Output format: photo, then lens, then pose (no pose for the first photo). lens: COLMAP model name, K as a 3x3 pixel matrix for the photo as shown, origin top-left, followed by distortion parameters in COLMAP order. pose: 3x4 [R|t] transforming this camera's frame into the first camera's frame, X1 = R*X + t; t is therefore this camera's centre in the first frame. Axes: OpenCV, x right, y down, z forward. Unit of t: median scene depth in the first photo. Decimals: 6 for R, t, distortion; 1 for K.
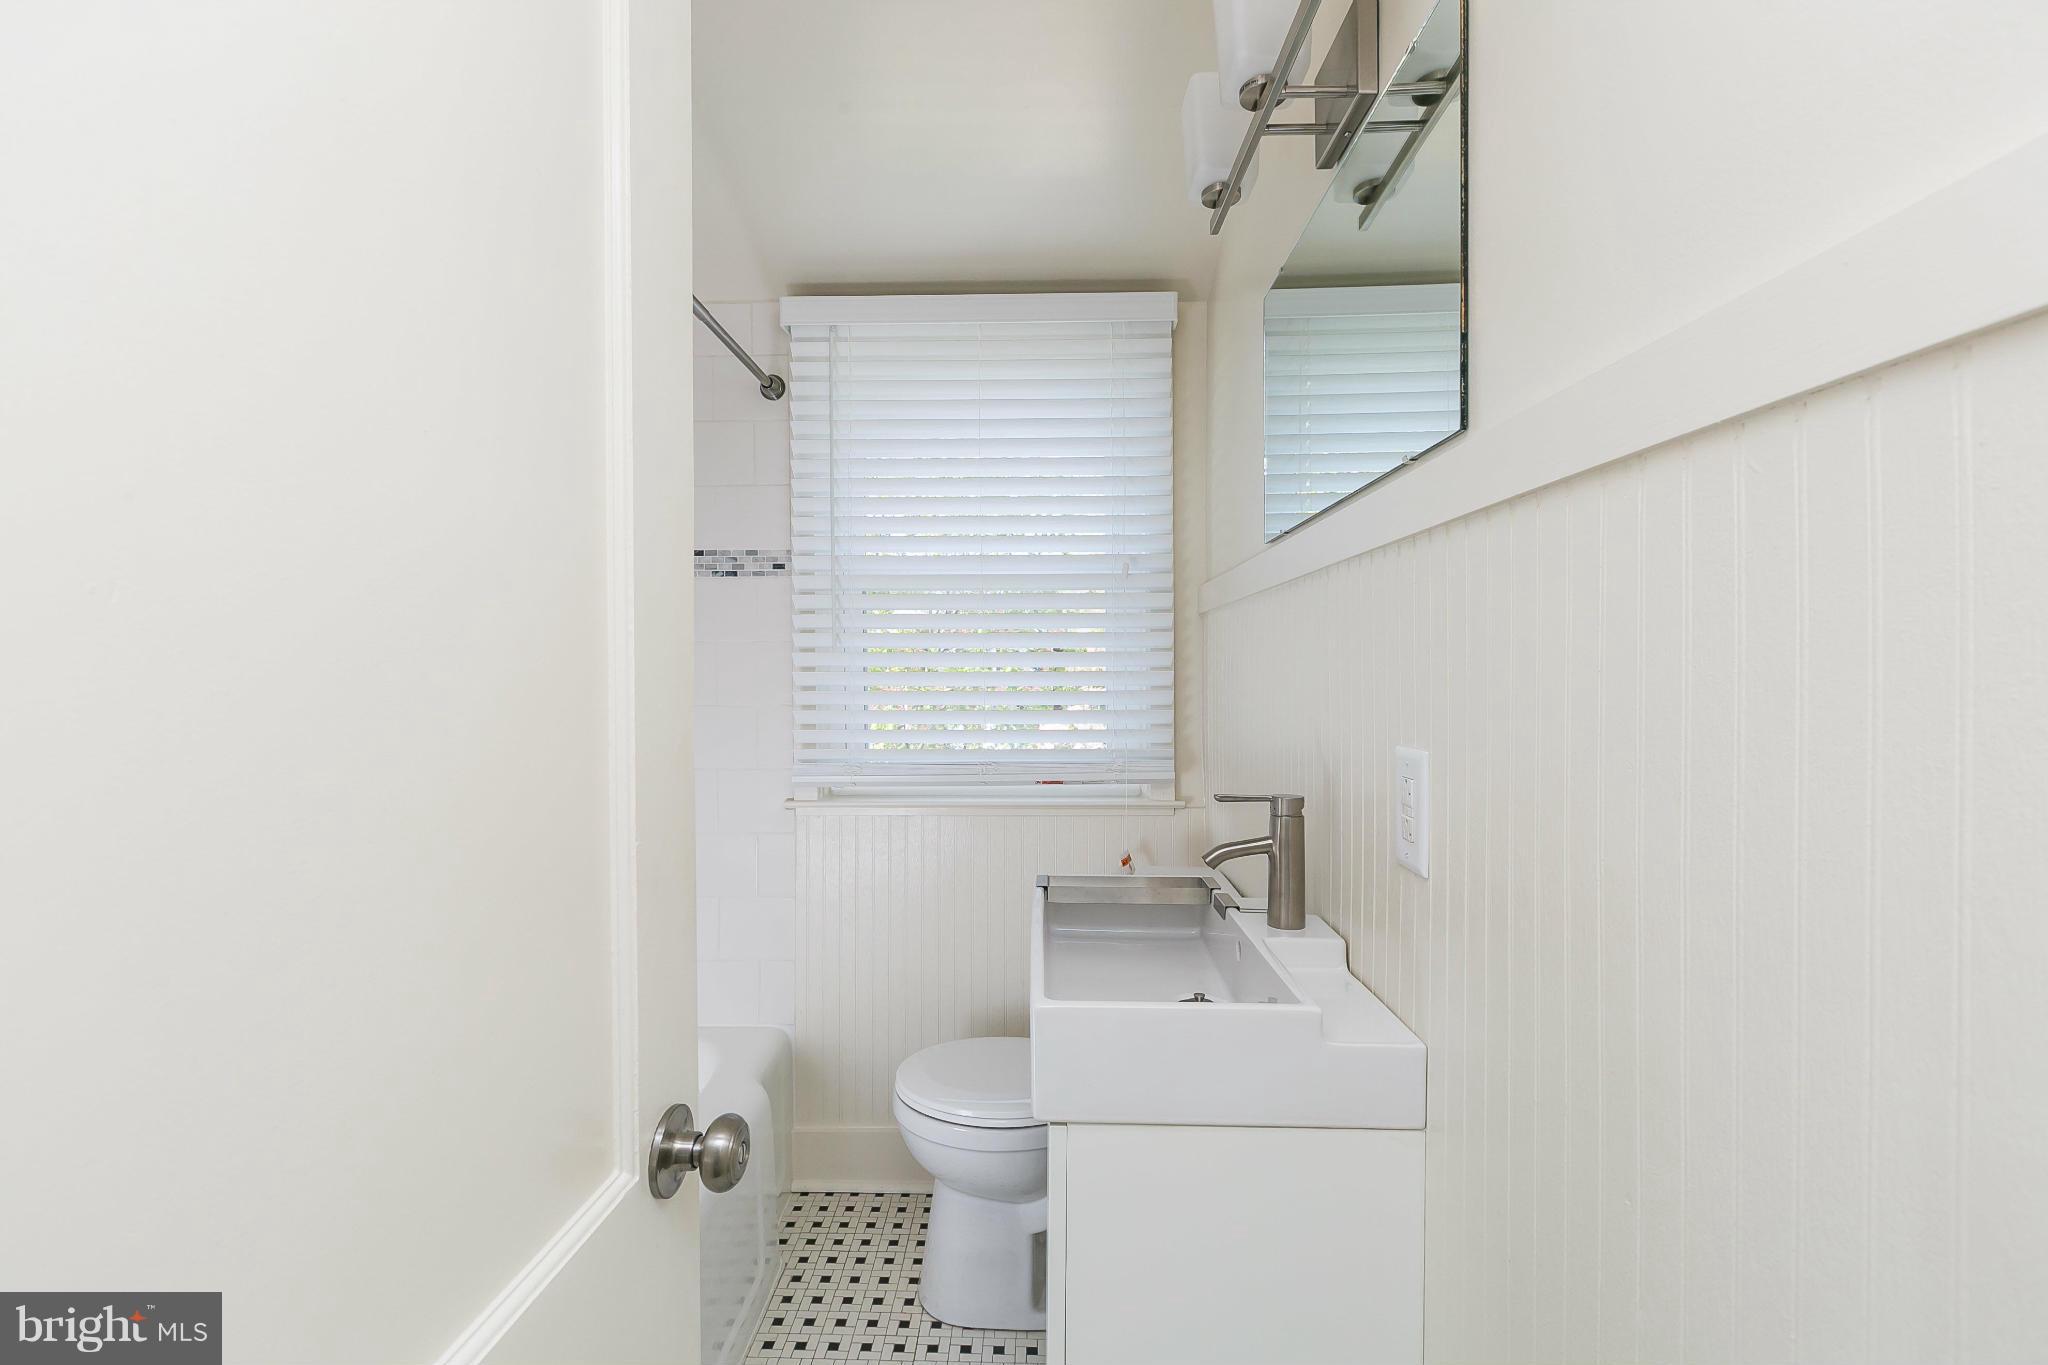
lens RADIAL K [[904.9, 0, 1018.5], [0, 904.9, 683.2], [0, 0, 1]] dist [0.000193, 0.000124]
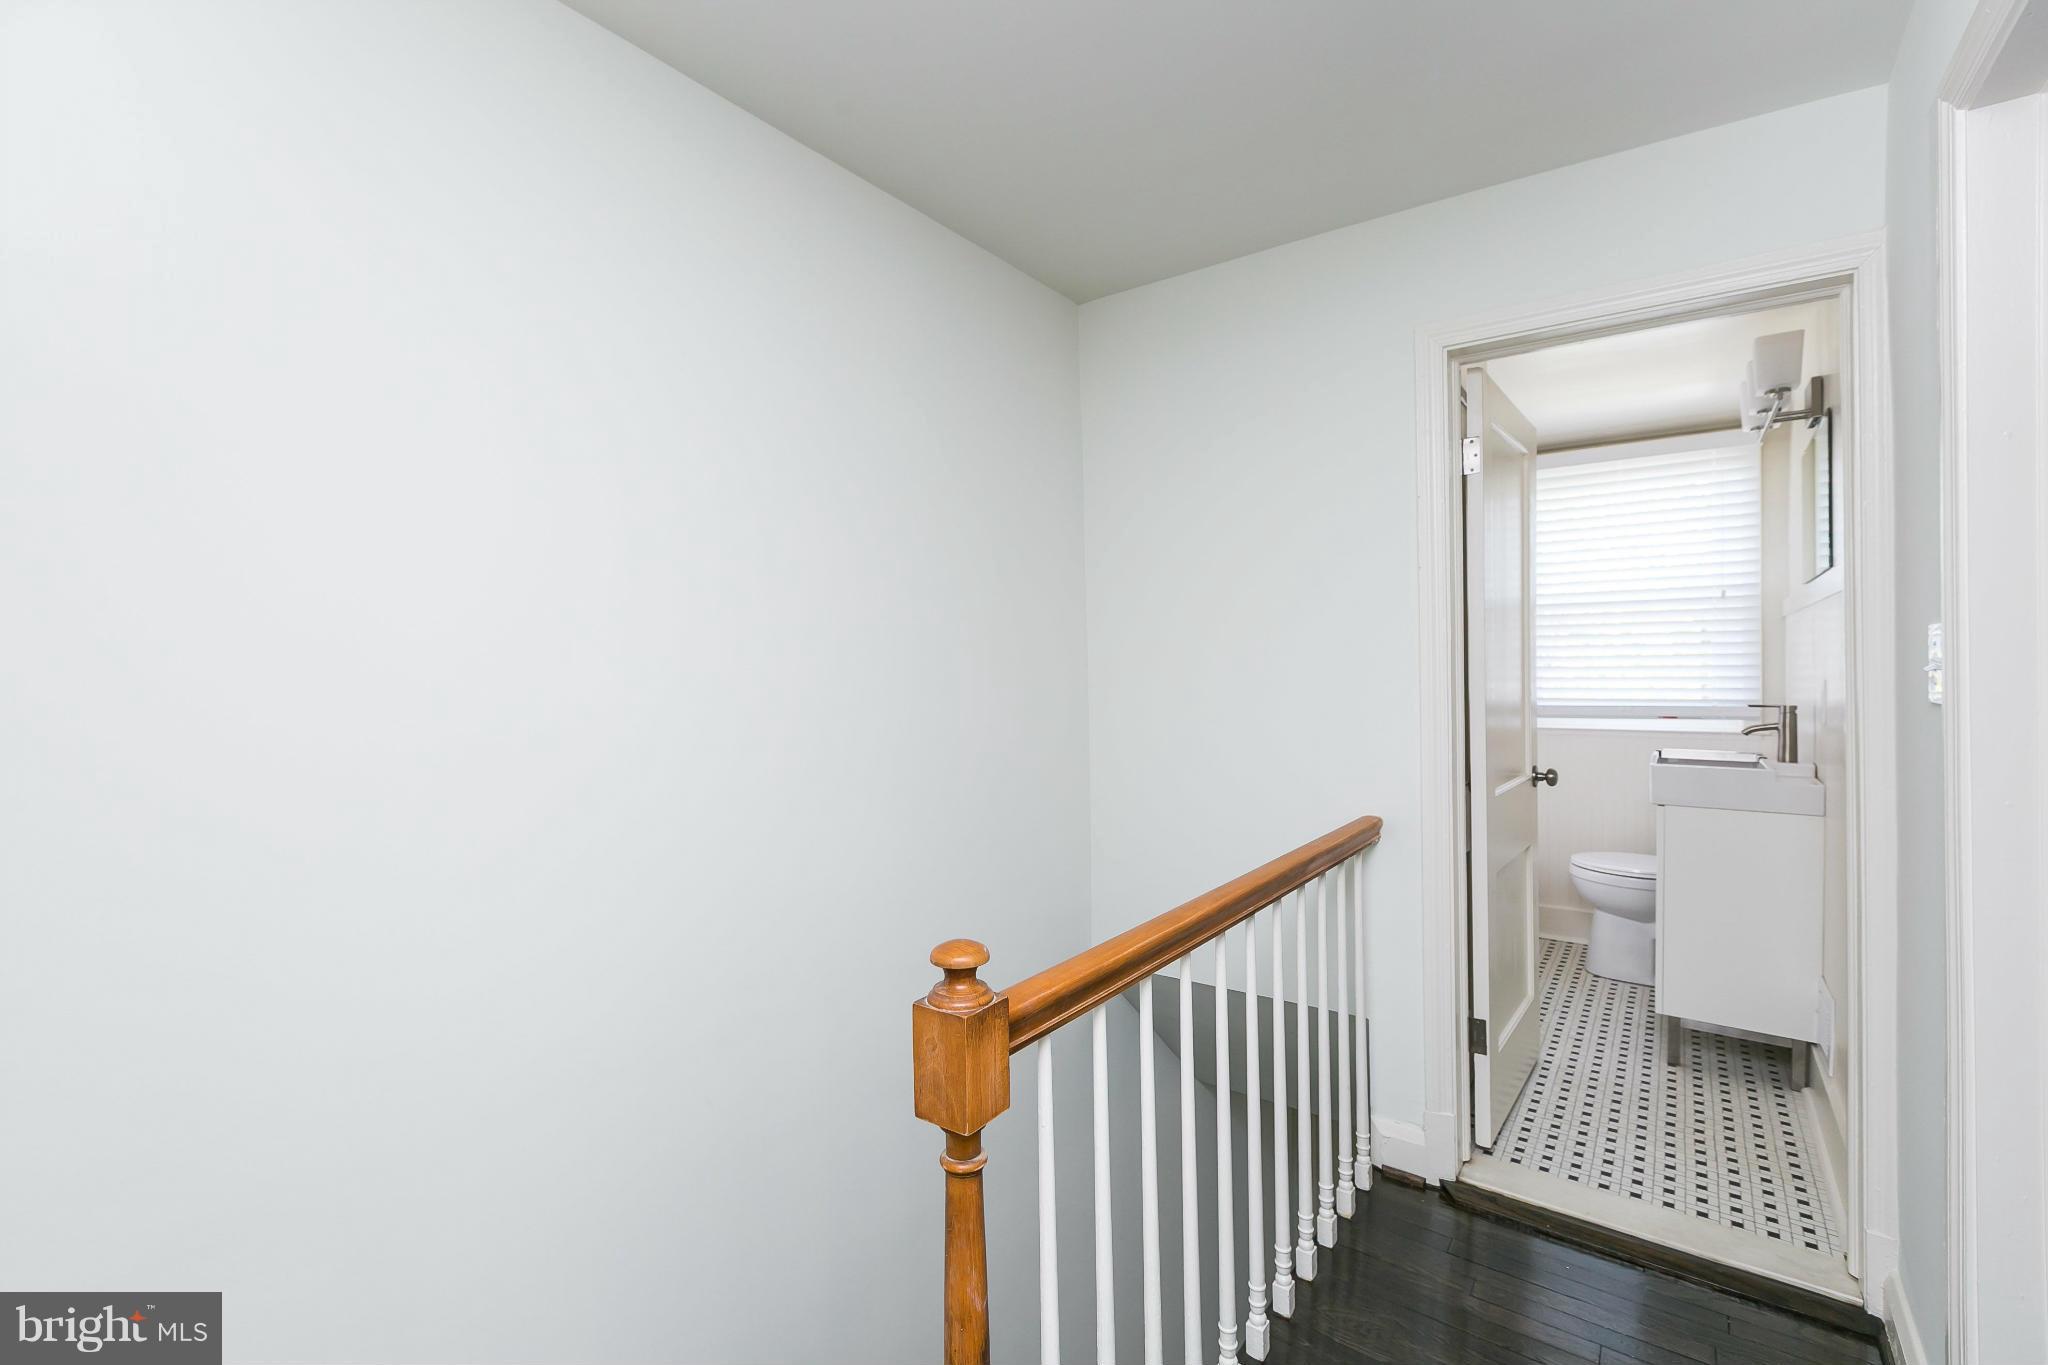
lens RADIAL K [[904.9, 0, 1018.5], [0, 904.9, 683.2], [0, 0, 1]] dist [0.000193, 0.000124]
pose [[0.821036, 0.011477, -0.570761, 0.003197], [-0.004531, 0.999897, 0.013588, 0.047605], [0.570858, -0.008570, 0.821004, -1.940331]]
